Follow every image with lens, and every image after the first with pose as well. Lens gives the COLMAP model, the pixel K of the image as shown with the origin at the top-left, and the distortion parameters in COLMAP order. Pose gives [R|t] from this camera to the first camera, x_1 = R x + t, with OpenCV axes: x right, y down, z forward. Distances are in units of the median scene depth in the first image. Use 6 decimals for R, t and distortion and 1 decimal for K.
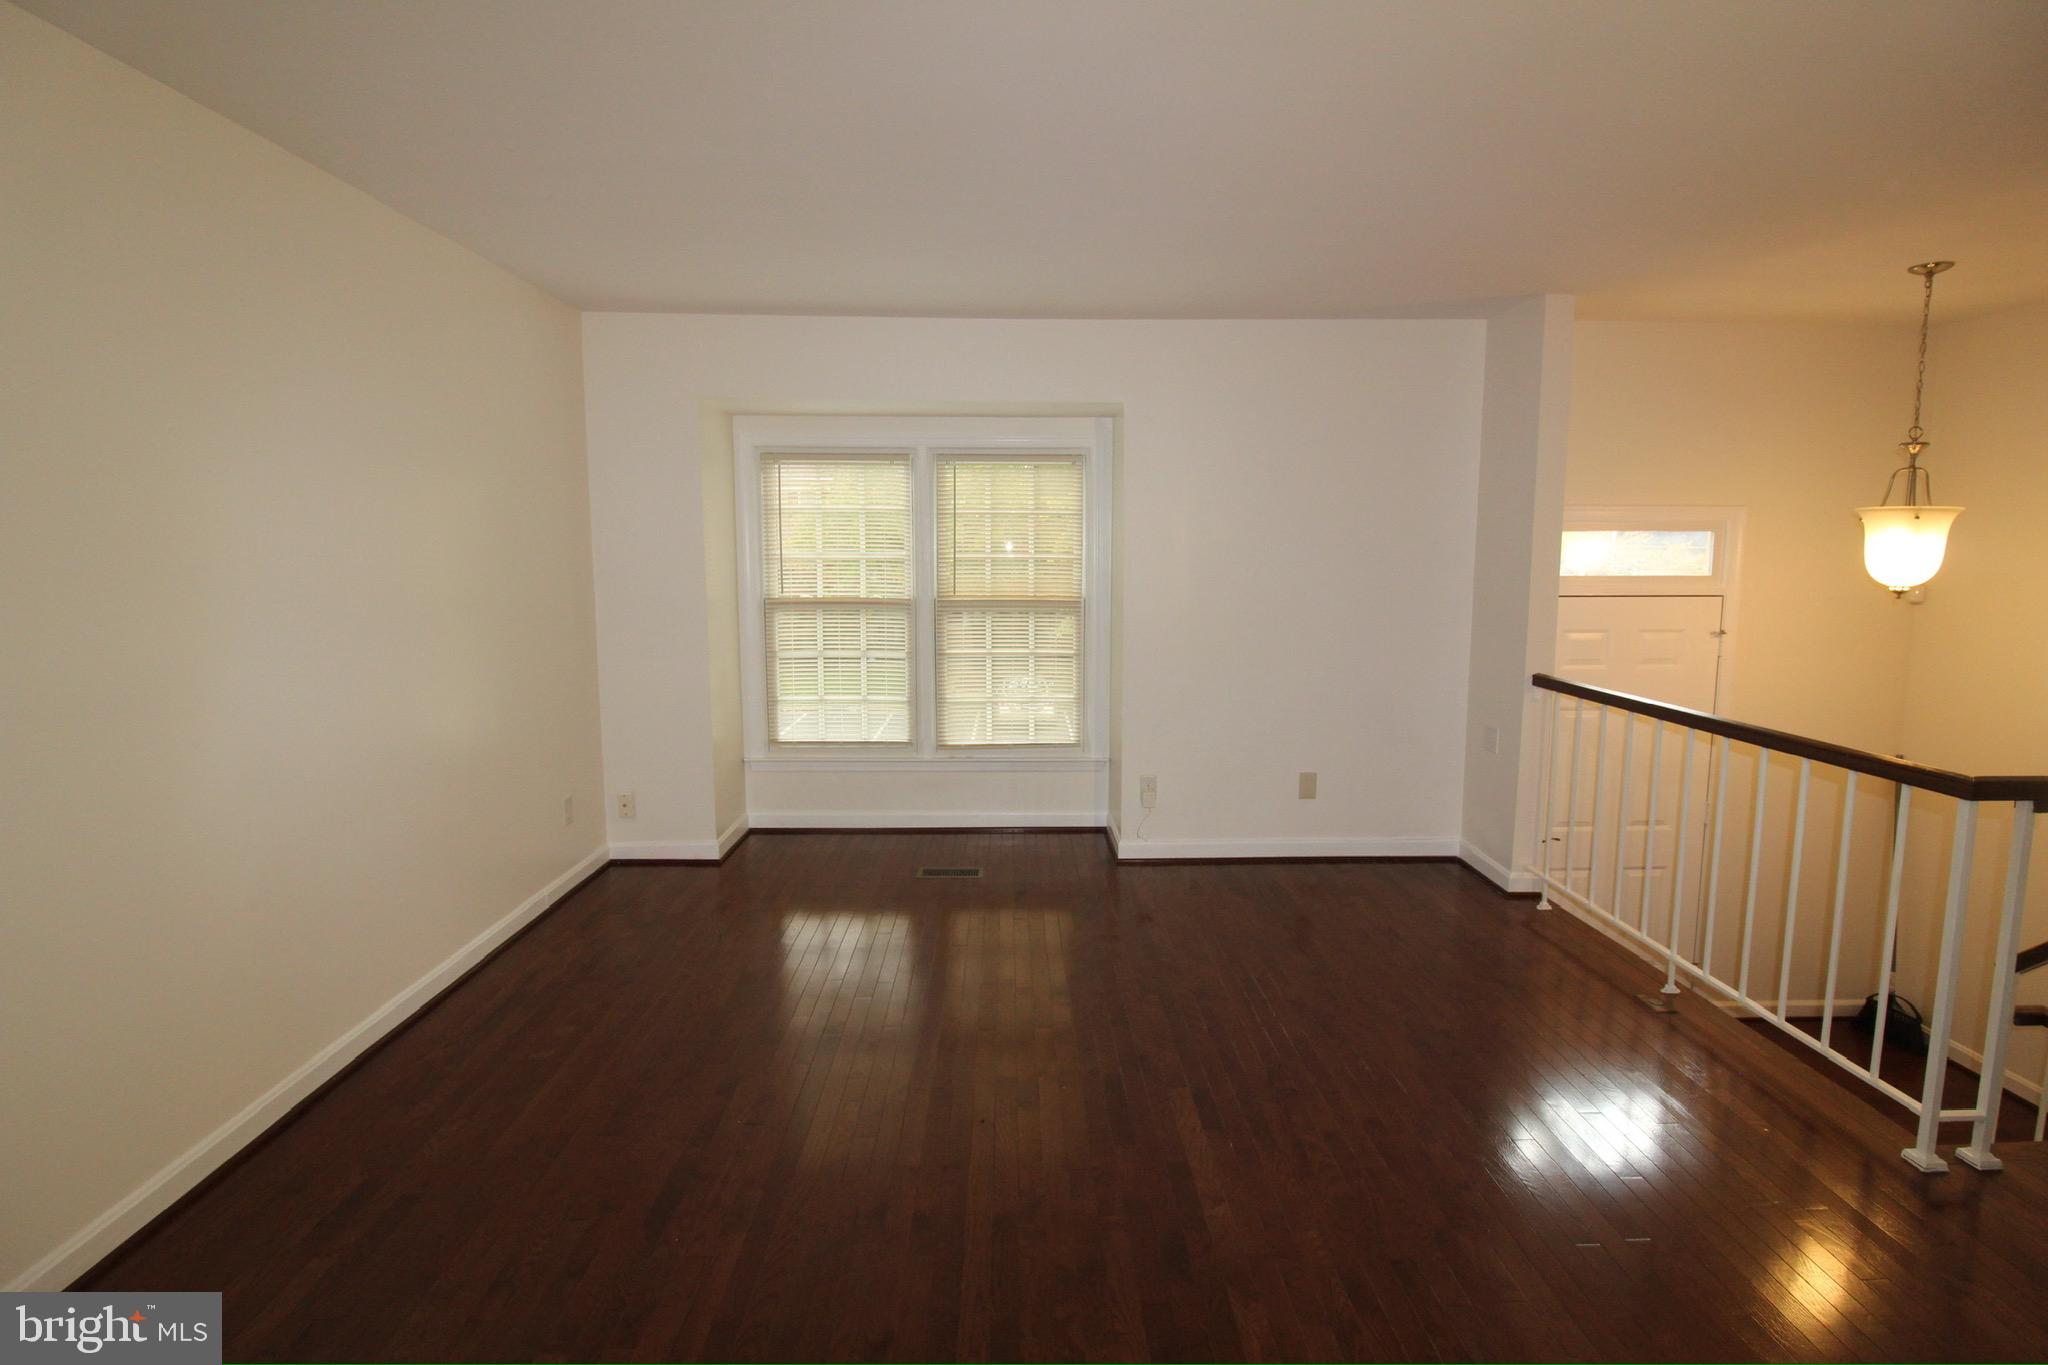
lens RADIAL K [[951.3, 0, 1029.7], [0, 951.3, 673.8], [0, 0, 1]] dist [-0.007566, -0.006284]
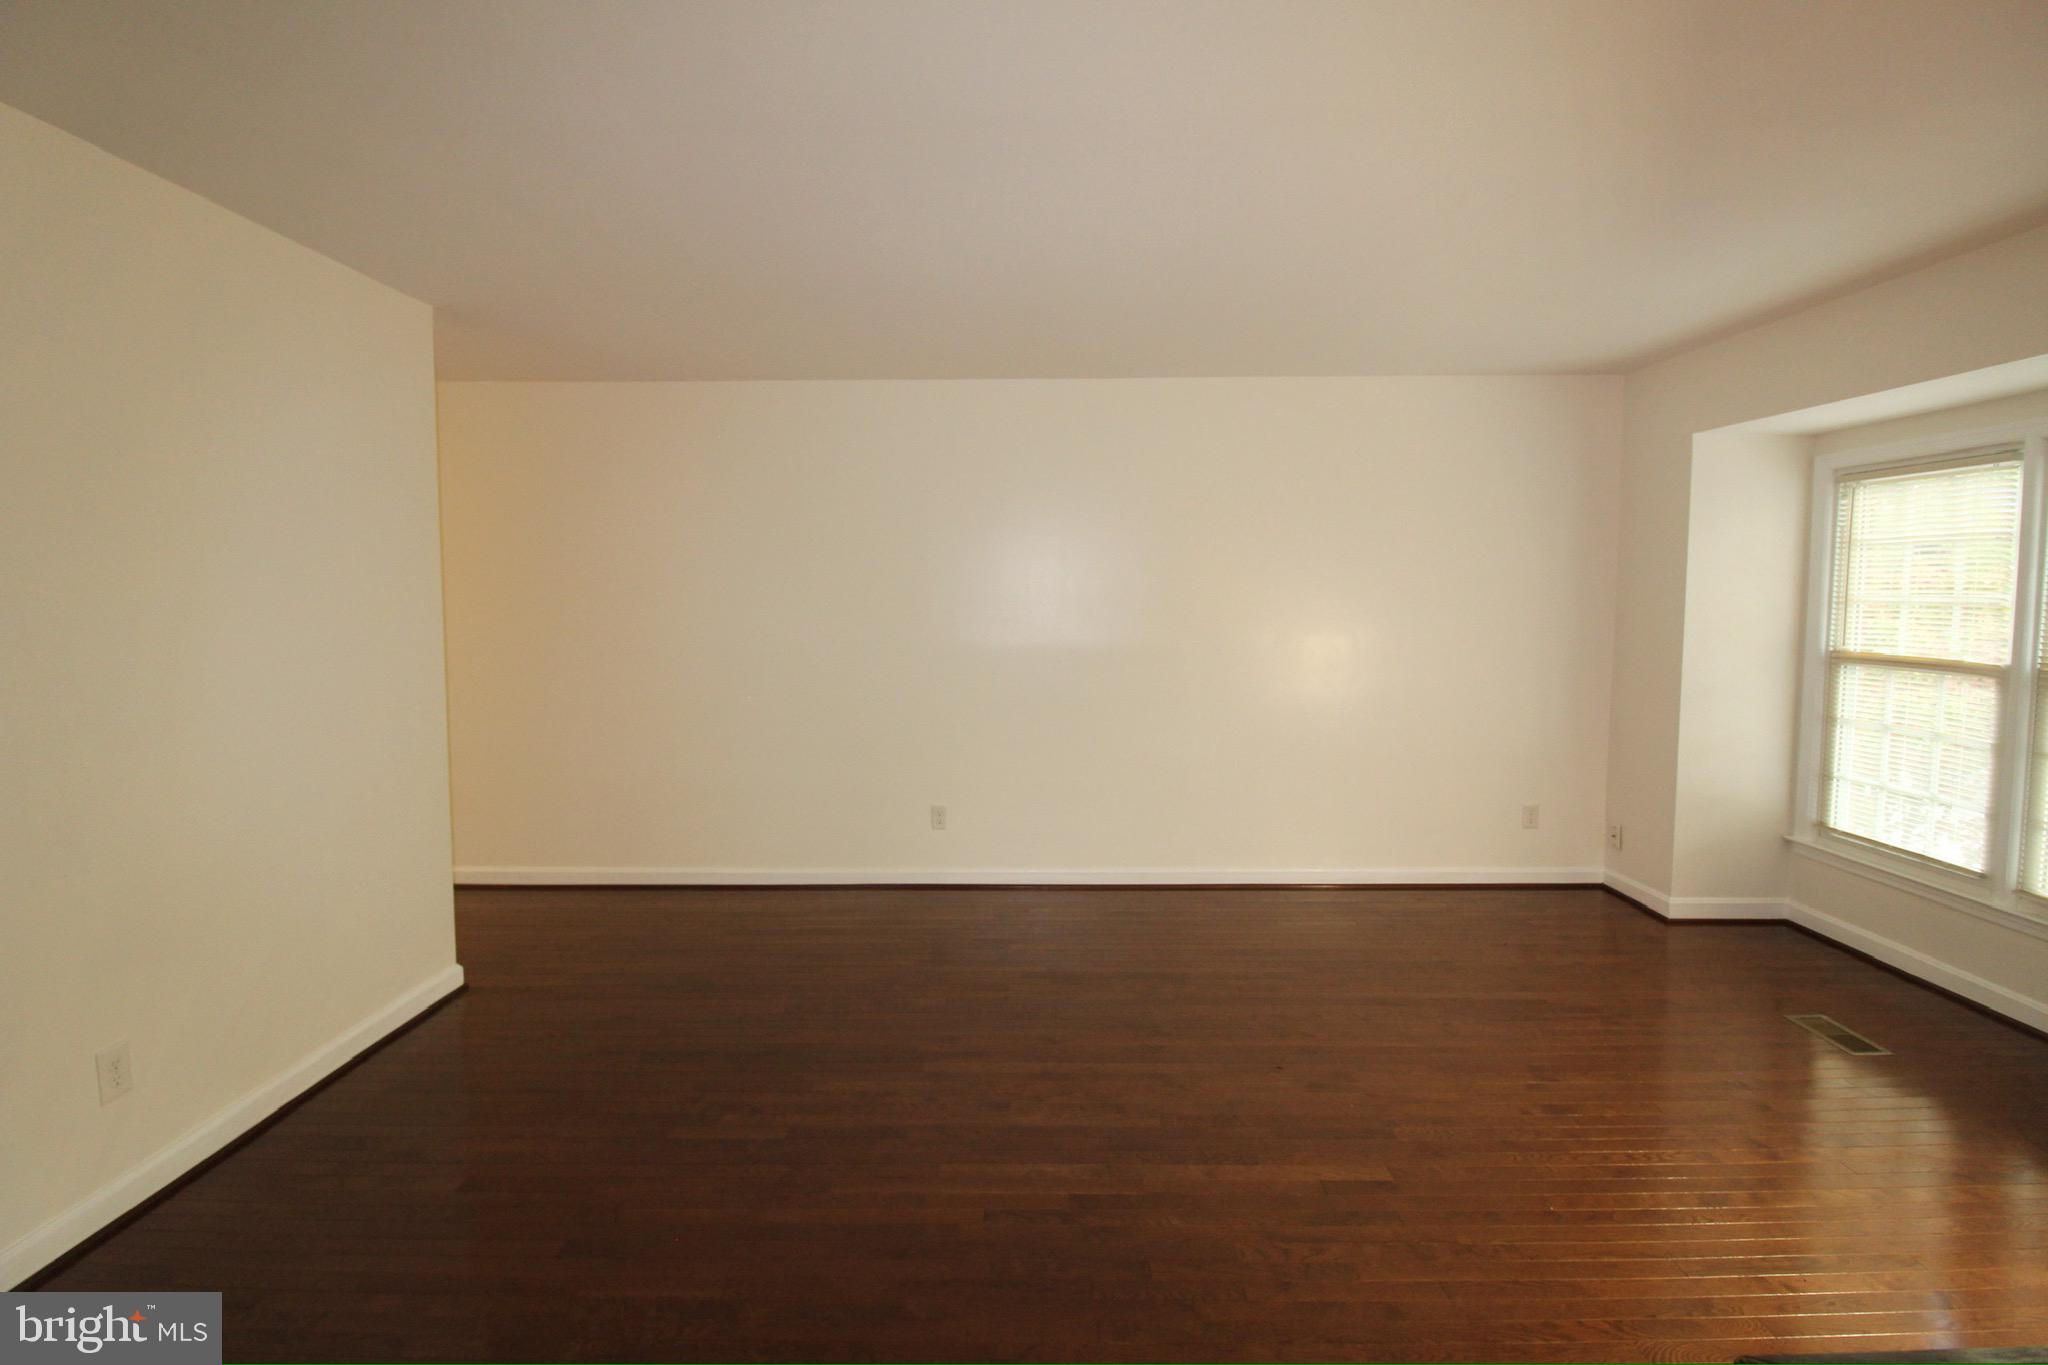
lens RADIAL K [[951.3, 0, 1034.6], [0, 951.3, 669.4], [0, 0, 1]] dist [-0.007566, -0.006284]
pose [[-0.030811, 0.075134, -0.996697, 0.562136], [-0.132794, 0.988023, 0.078586, -0.035734], [0.990665, 0.134777, -0.020464, 0.333996]]
